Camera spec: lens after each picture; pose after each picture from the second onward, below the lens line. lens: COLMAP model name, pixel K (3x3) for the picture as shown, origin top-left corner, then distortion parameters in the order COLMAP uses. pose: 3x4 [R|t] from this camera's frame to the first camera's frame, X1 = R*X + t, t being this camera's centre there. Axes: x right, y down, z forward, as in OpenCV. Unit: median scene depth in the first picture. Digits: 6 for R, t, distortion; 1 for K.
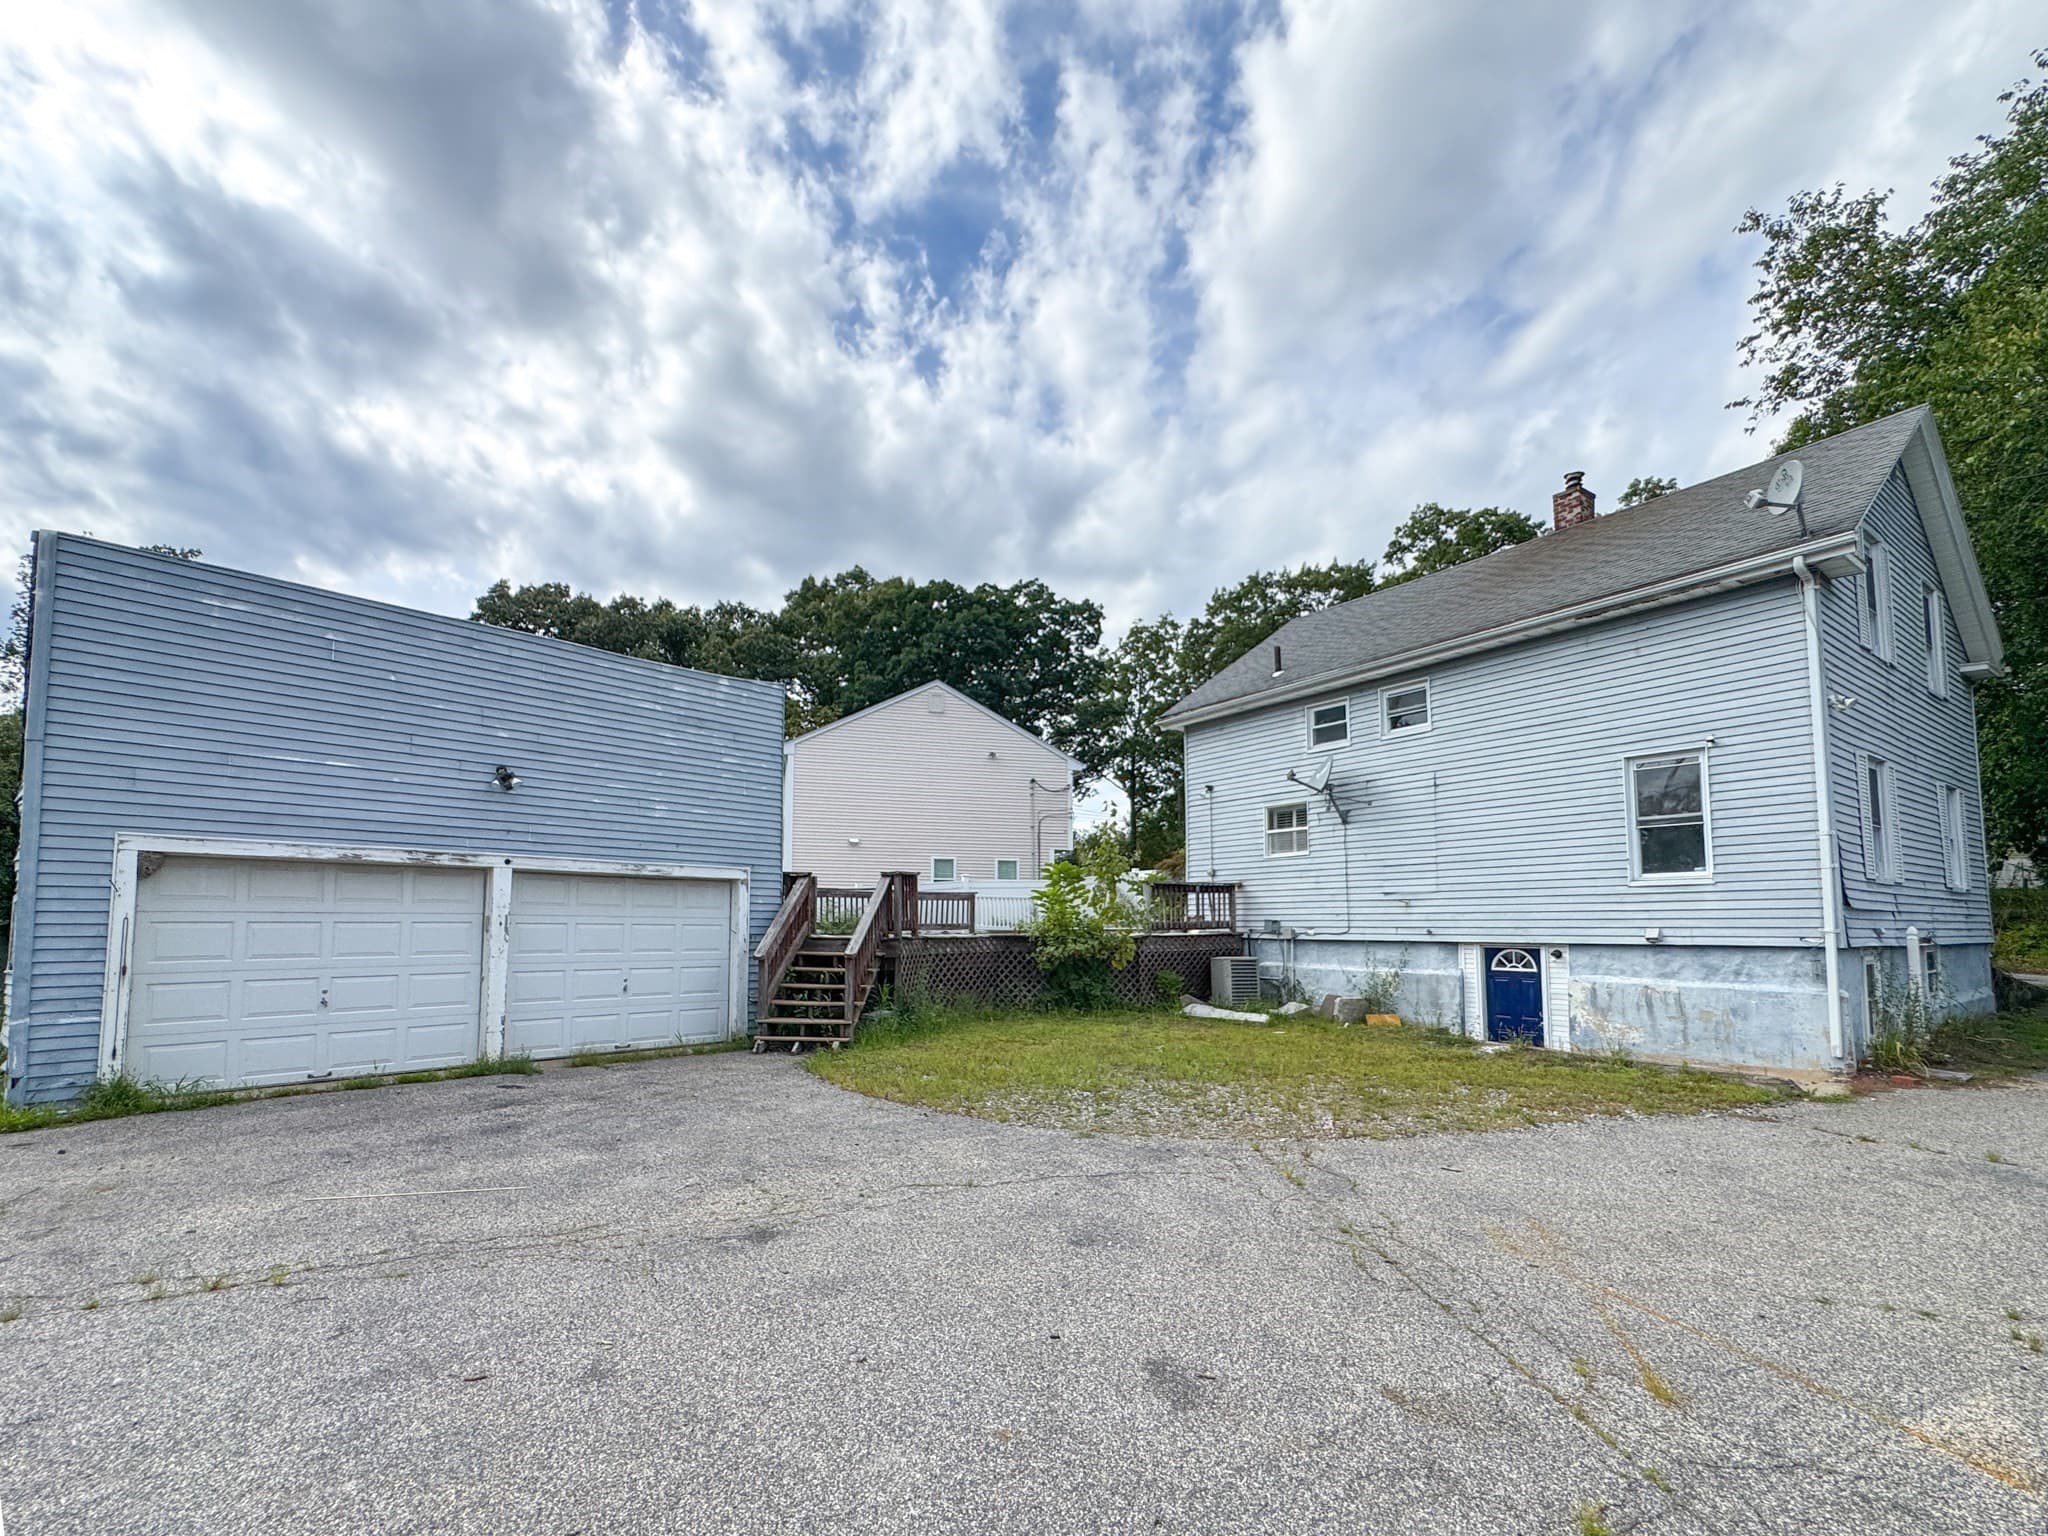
lens RADIAL K [[920.2, 0, 996.3], [0, 920.2, 858.3], [0, 0, 1]] dist [-0.004673, -0.000282]
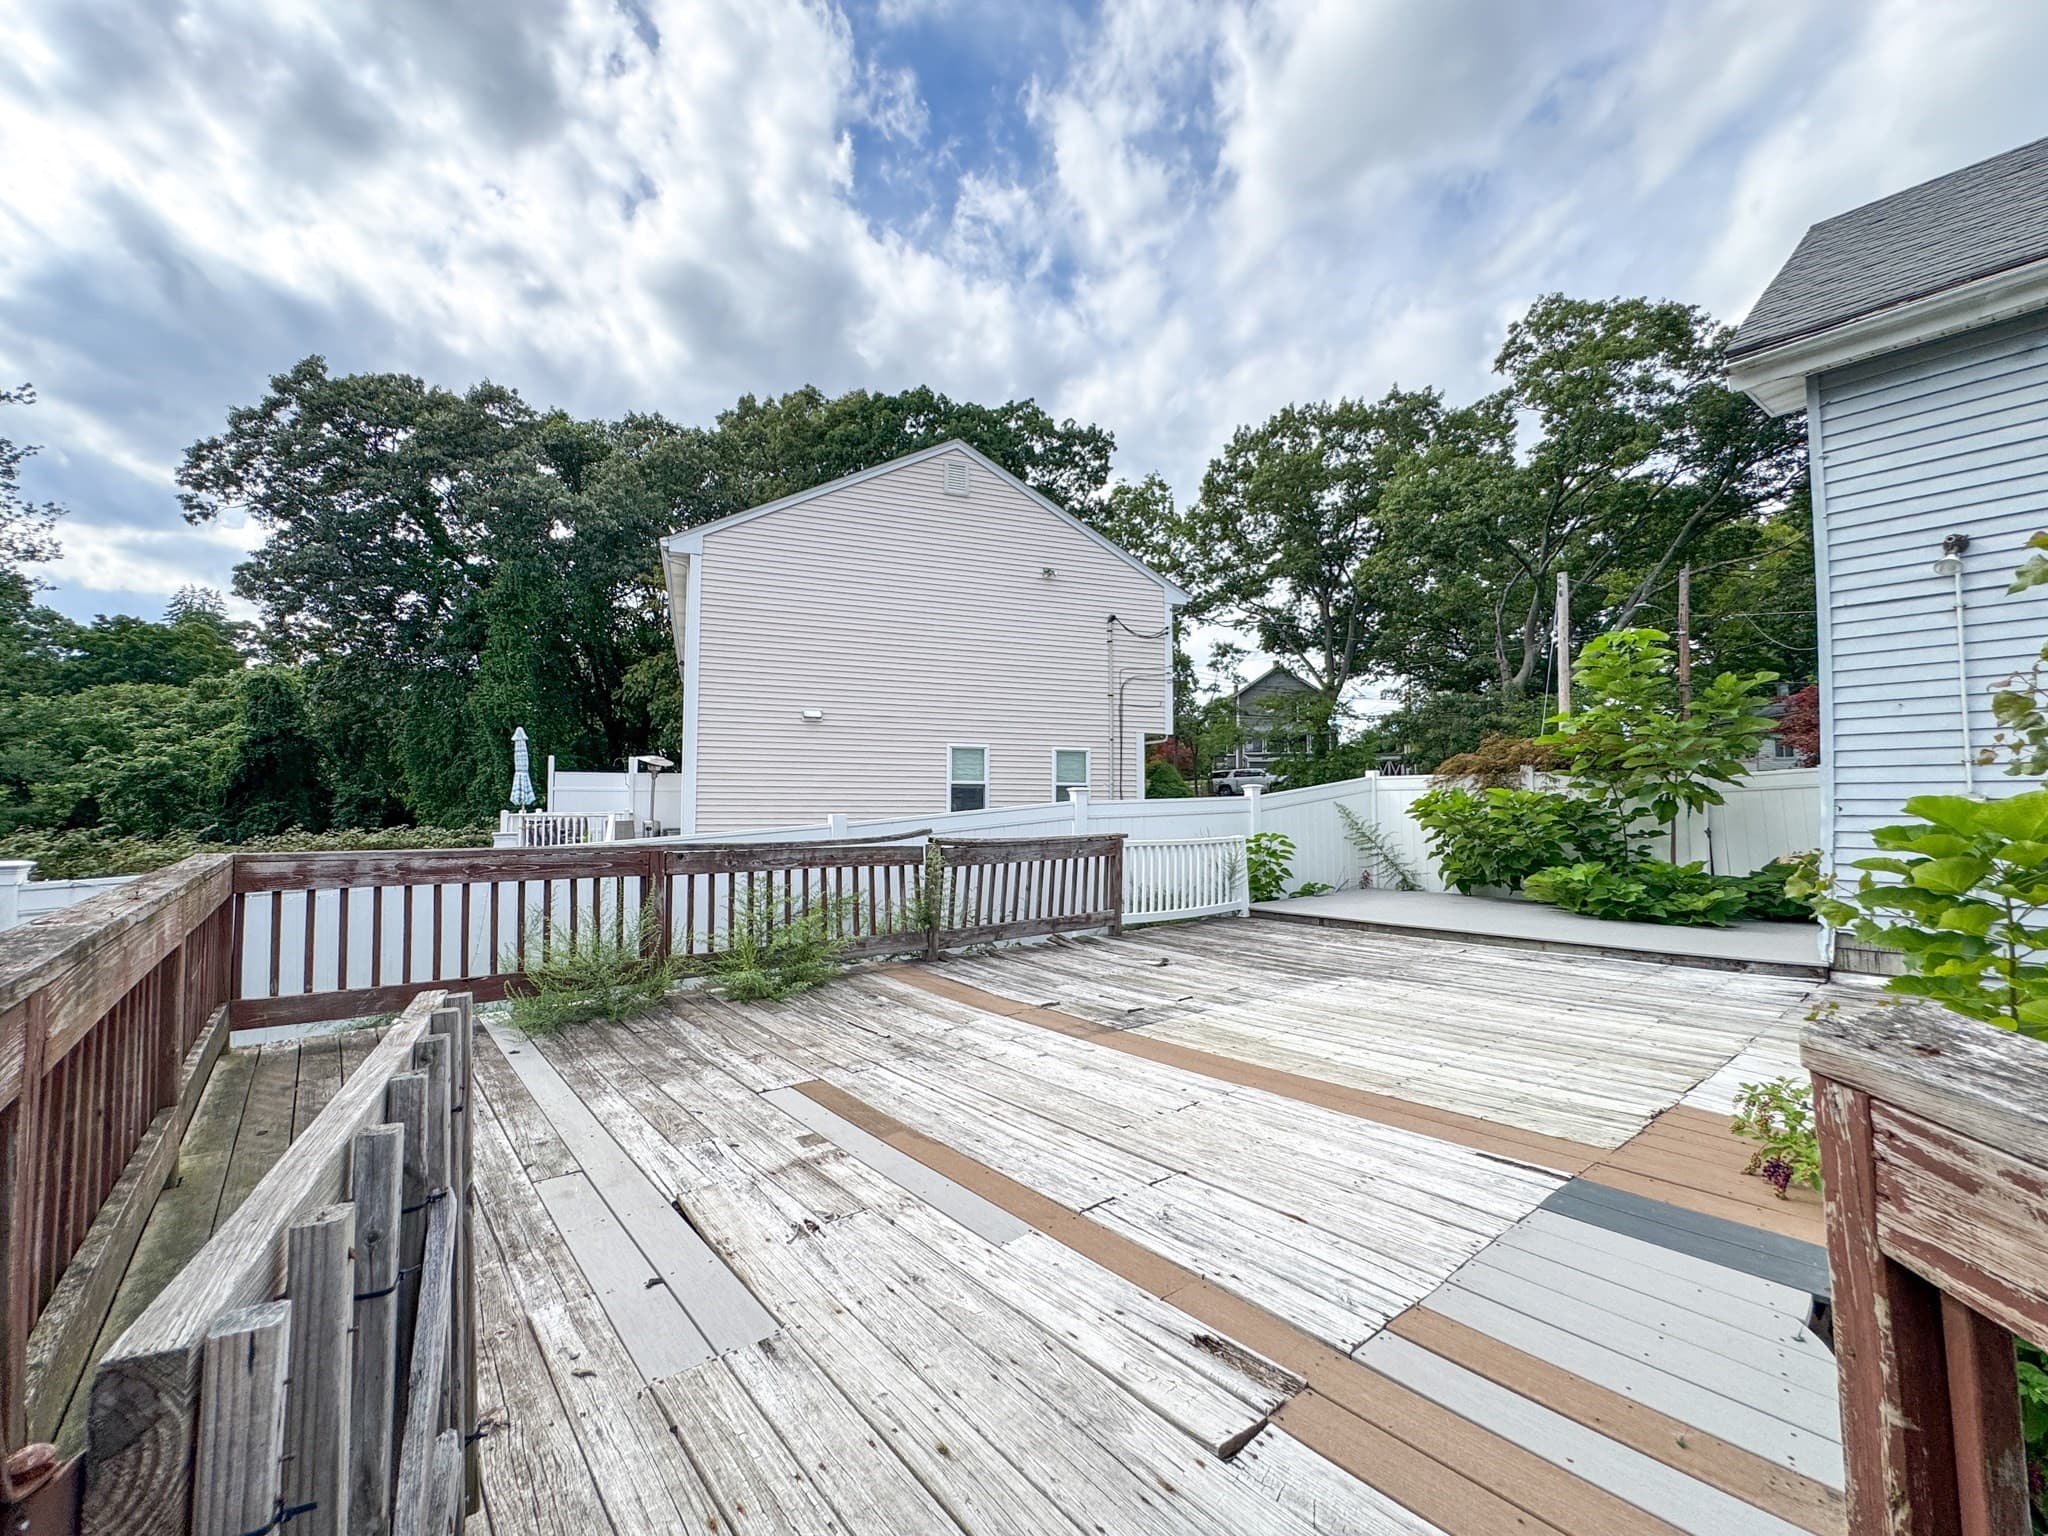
lens RADIAL K [[842.2, 0, 1013.4], [0, 842.2, 777.4], [0, 0, 1]] dist [-0.010038, -0.000223]
pose [[0.995547, 0.002998, 0.094220, -0.159735], [-0.007079, 0.999049, 0.043013, -0.006038], [-0.094002, -0.043489, 0.994622, 0.941155]]
